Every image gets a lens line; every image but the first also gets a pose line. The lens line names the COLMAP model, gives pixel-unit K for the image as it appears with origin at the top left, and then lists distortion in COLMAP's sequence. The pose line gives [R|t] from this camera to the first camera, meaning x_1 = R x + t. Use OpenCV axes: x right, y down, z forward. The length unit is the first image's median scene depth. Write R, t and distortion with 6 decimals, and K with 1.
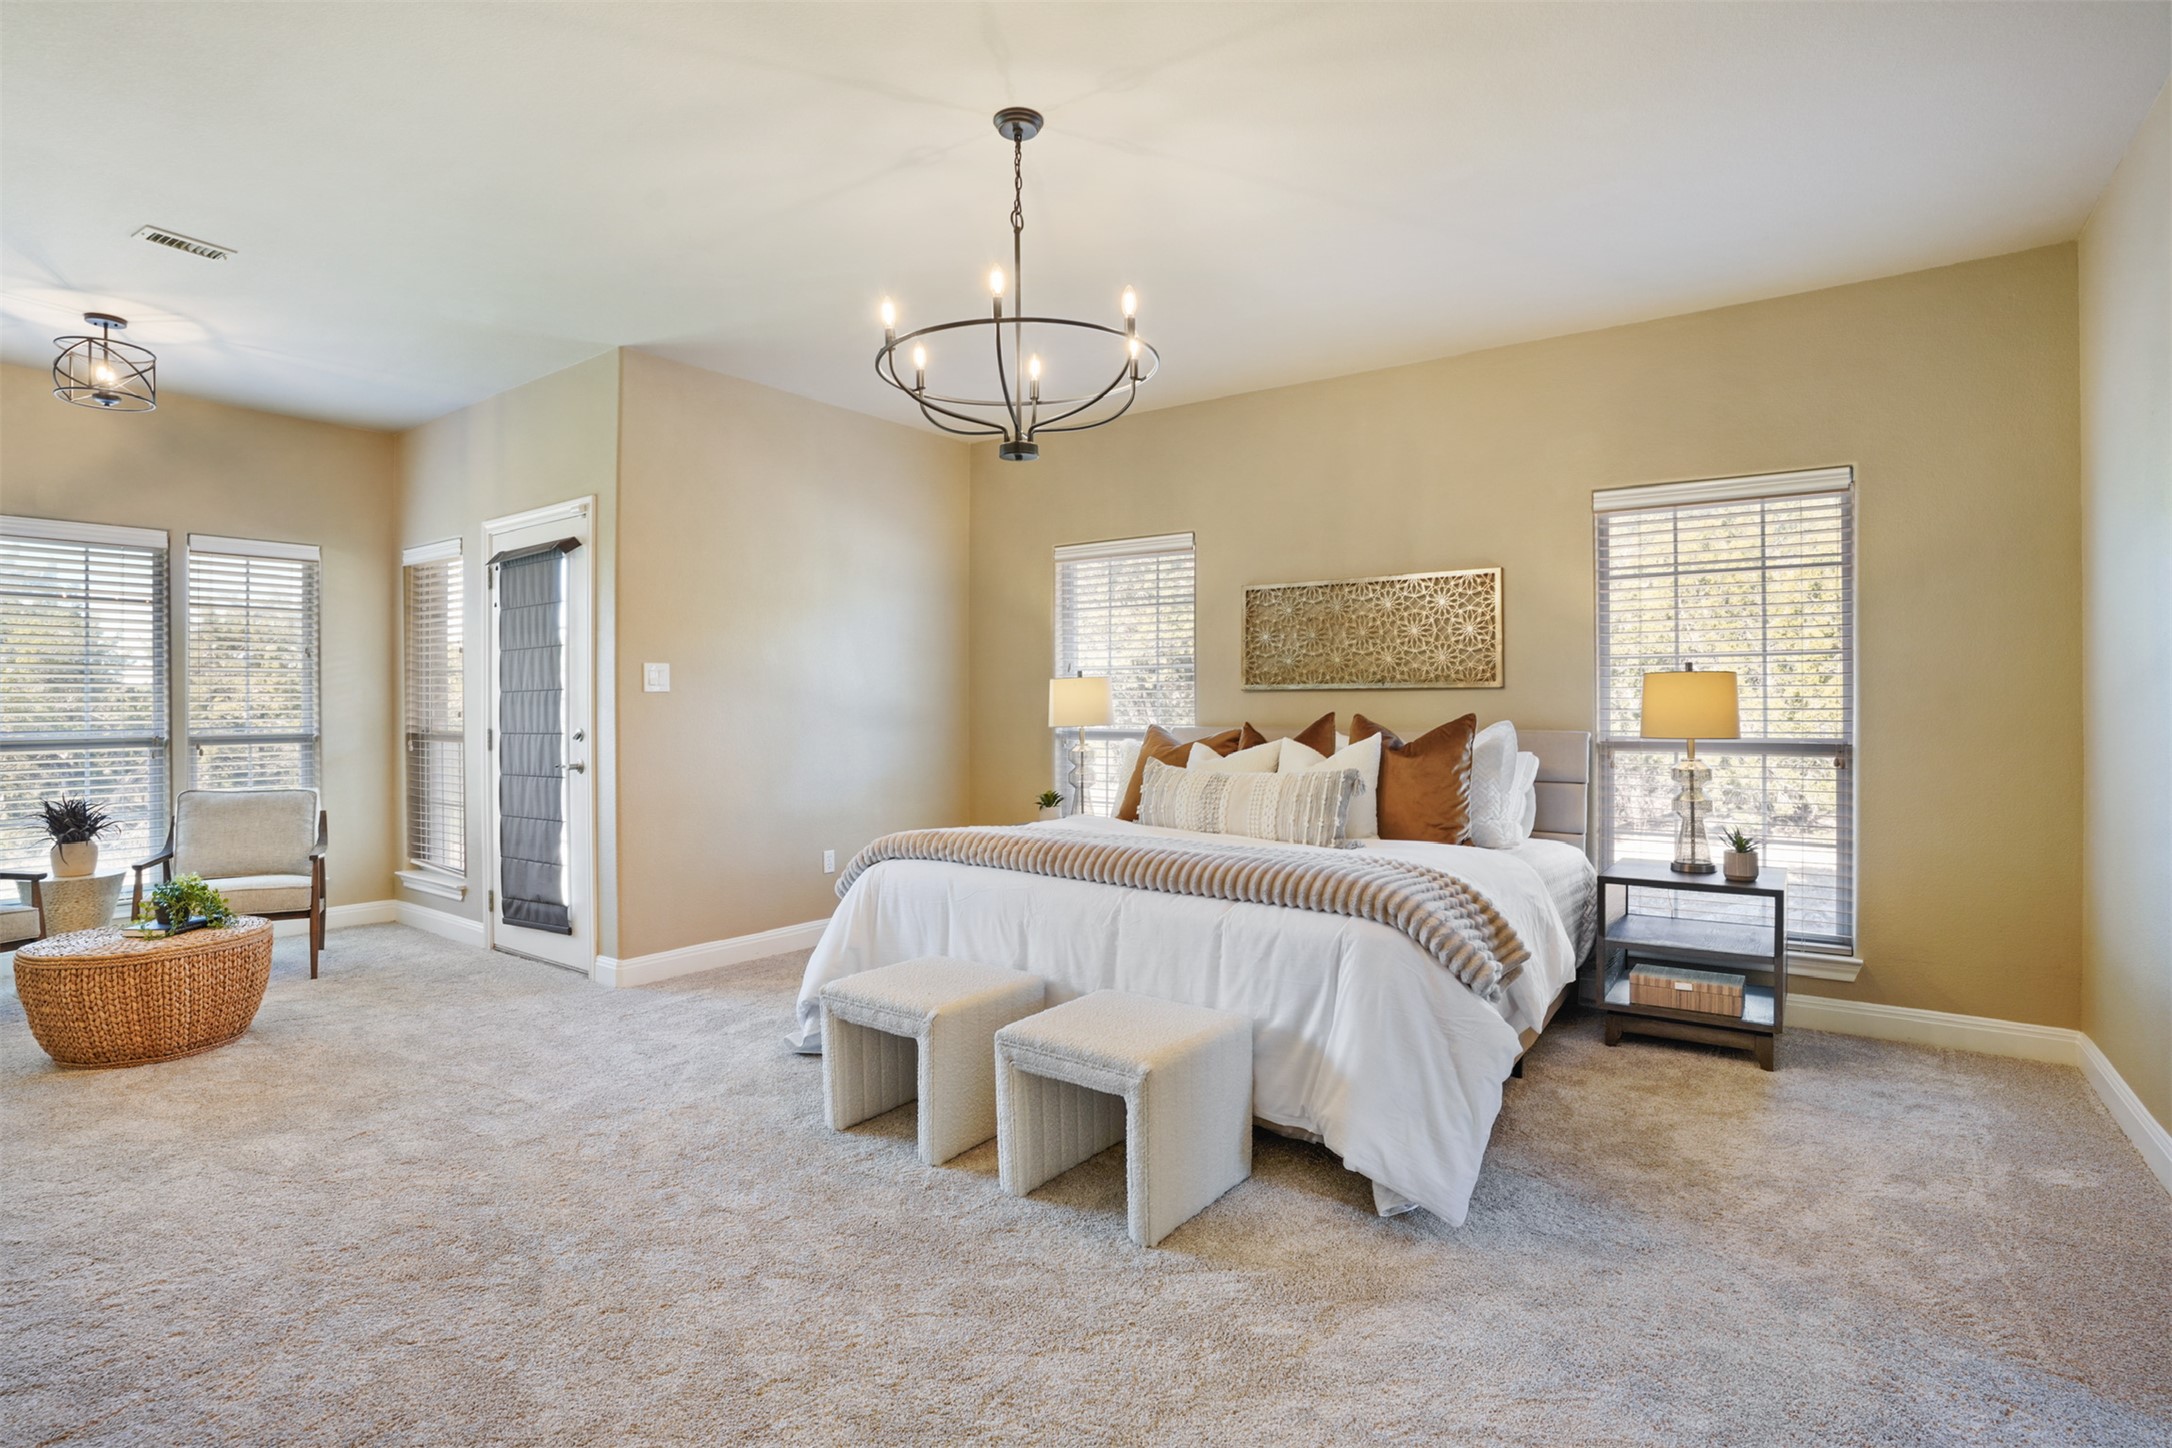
lens RADIAL K [[1062.9, 0, 1081.6], [0, 1062.9, 718.7], [0, 0, 1]] dist [-0.039667, 0.003203]
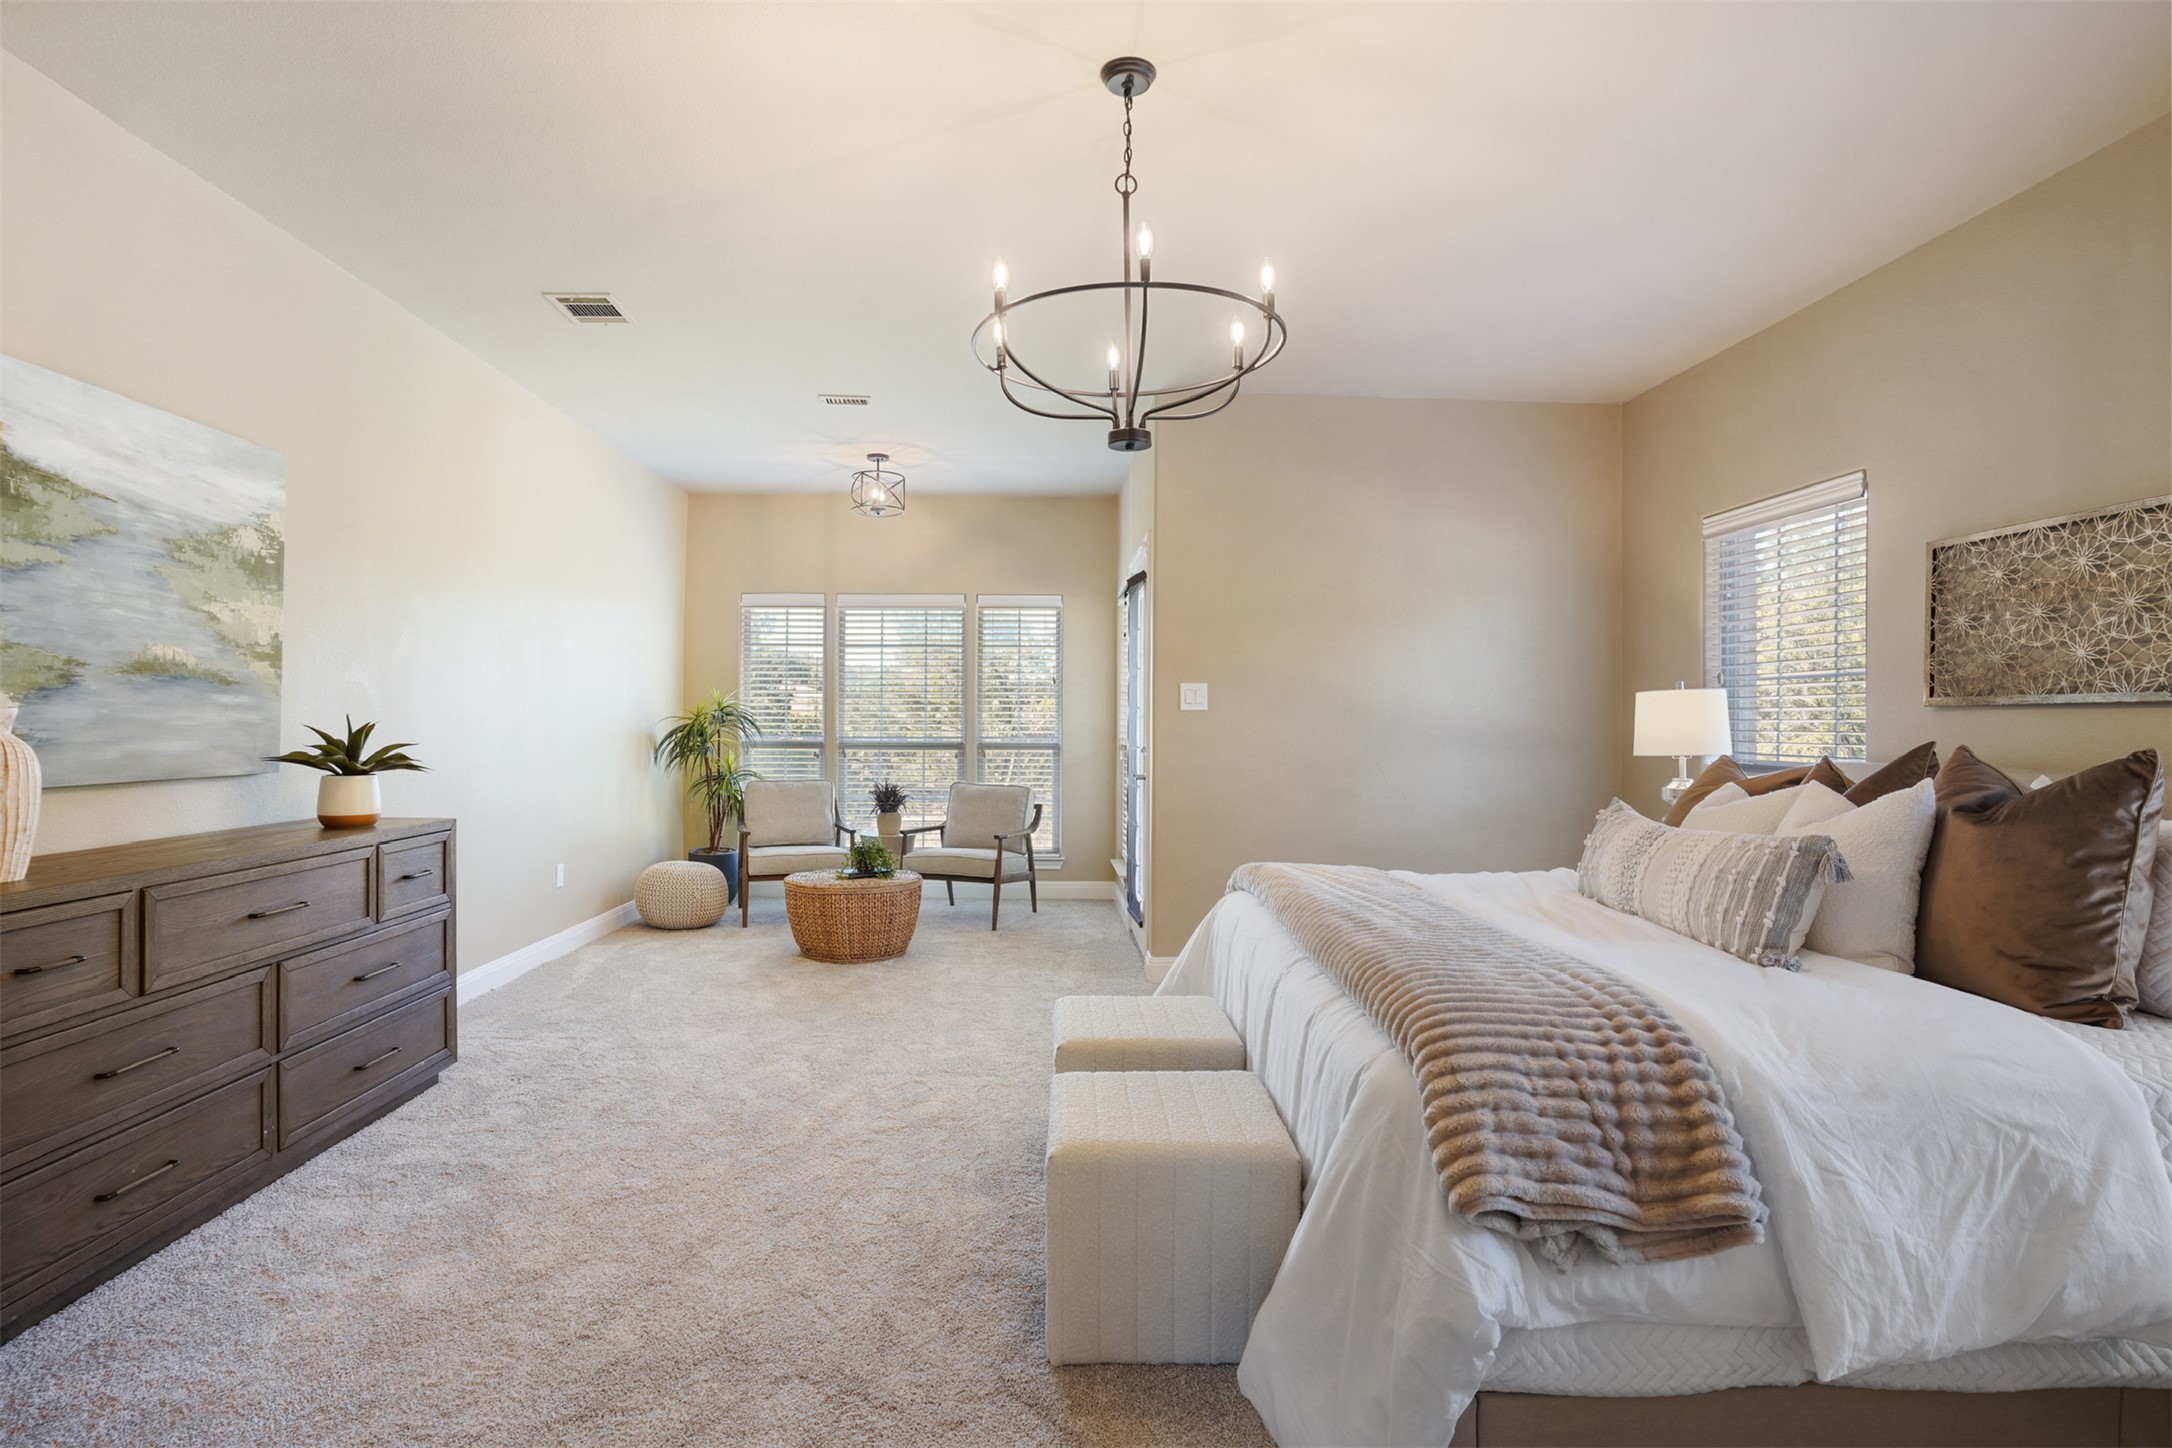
lens RADIAL K [[1062.9, 0, 1088.4], [0, 1062.9, 718.0], [0, 0, 1]] dist [-0.039667, 0.003203]
pose [[0.624224, 0.004769, -0.781231, 0.428928], [-0.019920, 0.999753, -0.009814, -0.005257], [0.780992, 0.021688, 0.624165, 0.292254]]
